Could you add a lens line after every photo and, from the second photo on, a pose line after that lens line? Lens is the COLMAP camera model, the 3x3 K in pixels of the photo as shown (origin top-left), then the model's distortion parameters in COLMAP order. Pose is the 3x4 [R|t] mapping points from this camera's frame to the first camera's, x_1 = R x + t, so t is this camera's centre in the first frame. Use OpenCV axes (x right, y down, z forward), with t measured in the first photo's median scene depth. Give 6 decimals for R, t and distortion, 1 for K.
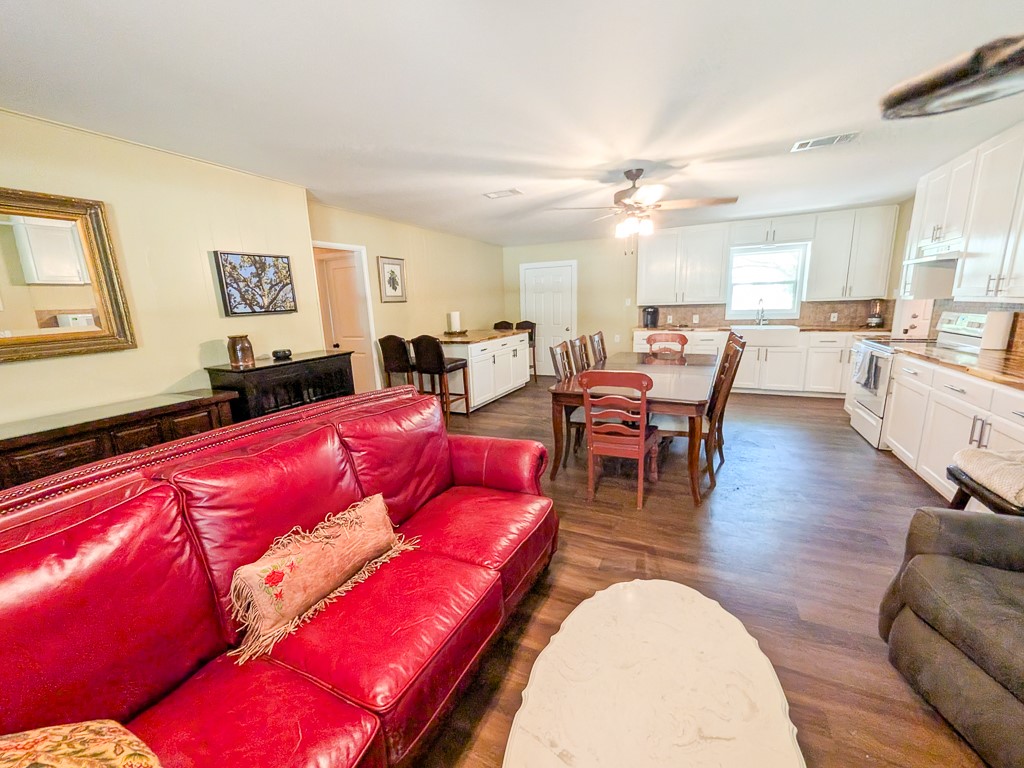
lens RADIAL K [[410.4, 0, 514.4], [0, 410.4, 387.1], [0, 0, 1]] dist [-0.001421, -0.000228]
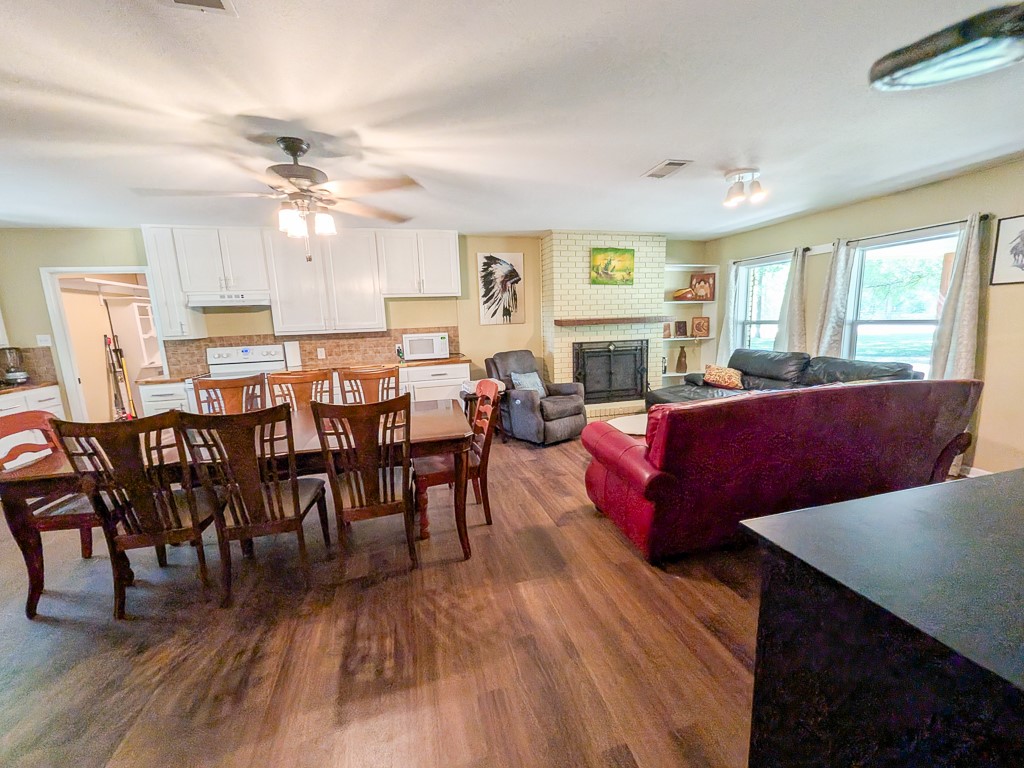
lens RADIAL K [[410.4, 0, 511.8], [0, 410.4, 387.4], [0, 0, 1]] dist [-0.001421, -0.000228]
pose [[-0.638089, -0.069787, 0.766793, -0.513143], [0.215709, 0.939801, 0.265036, -0.237160], [-0.739129, 0.334521, -0.584623, 1.258889]]
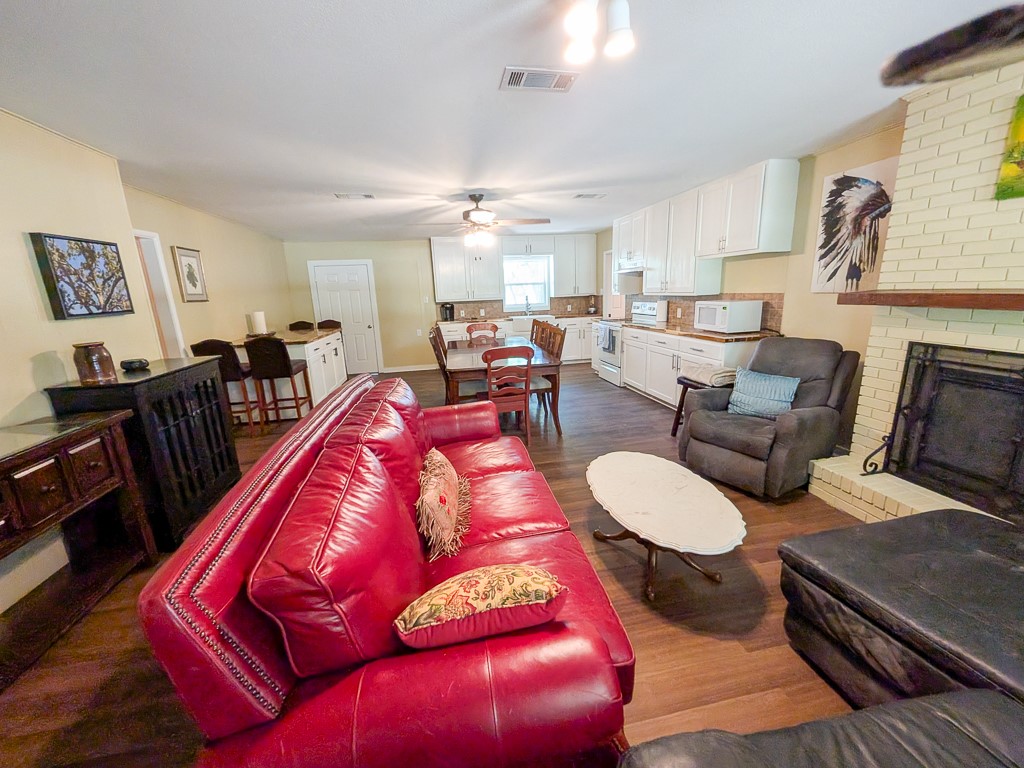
lens RADIAL K [[410.4, 0, 516.0], [0, 410.4, 388.5], [0, 0, 1]] dist [-0.001421, -0.000228]
pose [[0.804009, -0.135875, 0.578885, -0.432227], [0.133022, 0.989969, 0.047611, 0.027663], [-0.579547, 0.038725, 0.814018, -0.095083]]
